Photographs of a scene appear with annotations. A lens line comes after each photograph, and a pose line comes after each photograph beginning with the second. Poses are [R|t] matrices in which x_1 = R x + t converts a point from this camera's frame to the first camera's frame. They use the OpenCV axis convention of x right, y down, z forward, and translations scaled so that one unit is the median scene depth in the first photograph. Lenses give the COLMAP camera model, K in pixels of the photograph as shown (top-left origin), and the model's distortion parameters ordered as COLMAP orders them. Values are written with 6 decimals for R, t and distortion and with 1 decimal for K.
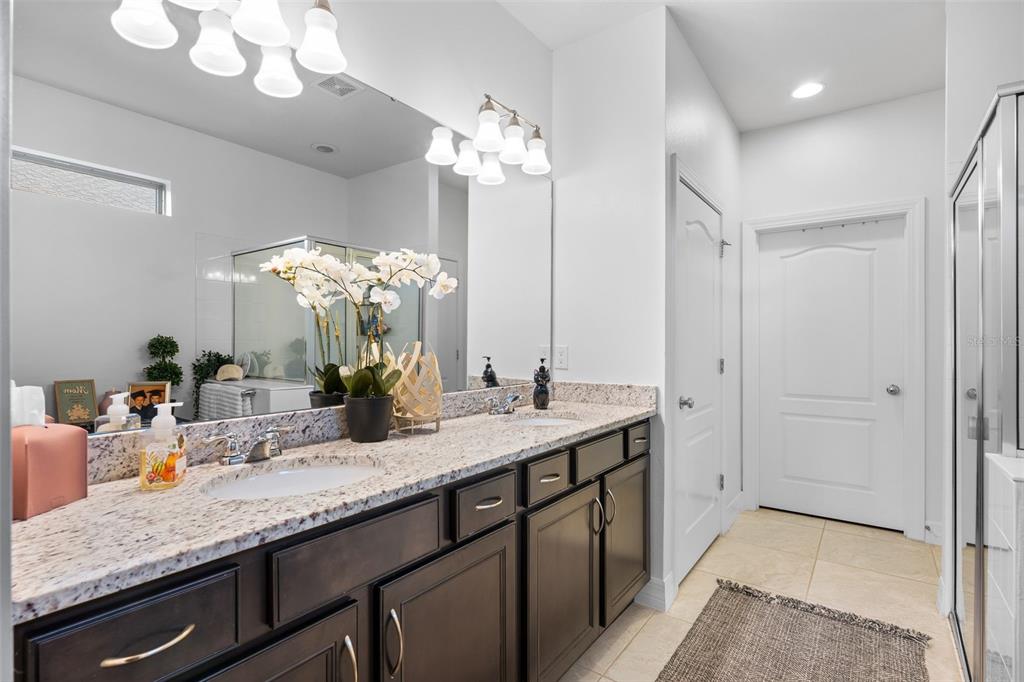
lens RADIAL K [[510.8, 0, 512.0], [0, 510.8, 341.0], [0, 0, 1]] dist [-0.003418, 0.001607]
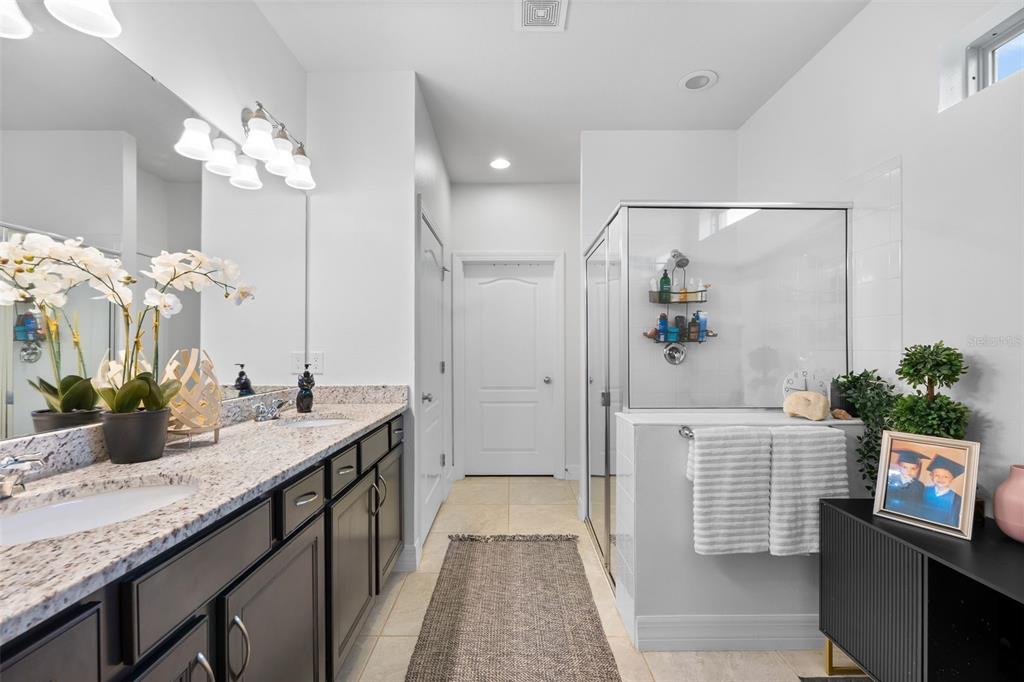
lens RADIAL K [[472.7, 0, 514.1], [0, 472.7, 346.8], [0, 0, 1]] dist [-0.001151, 0.000077]
pose [[0.797862, -0.001444, 0.602839, -0.224594], [0.002044, 0.999998, -0.000310, -0.000833], [-0.602837, 0.001479, 0.797863, -0.044587]]
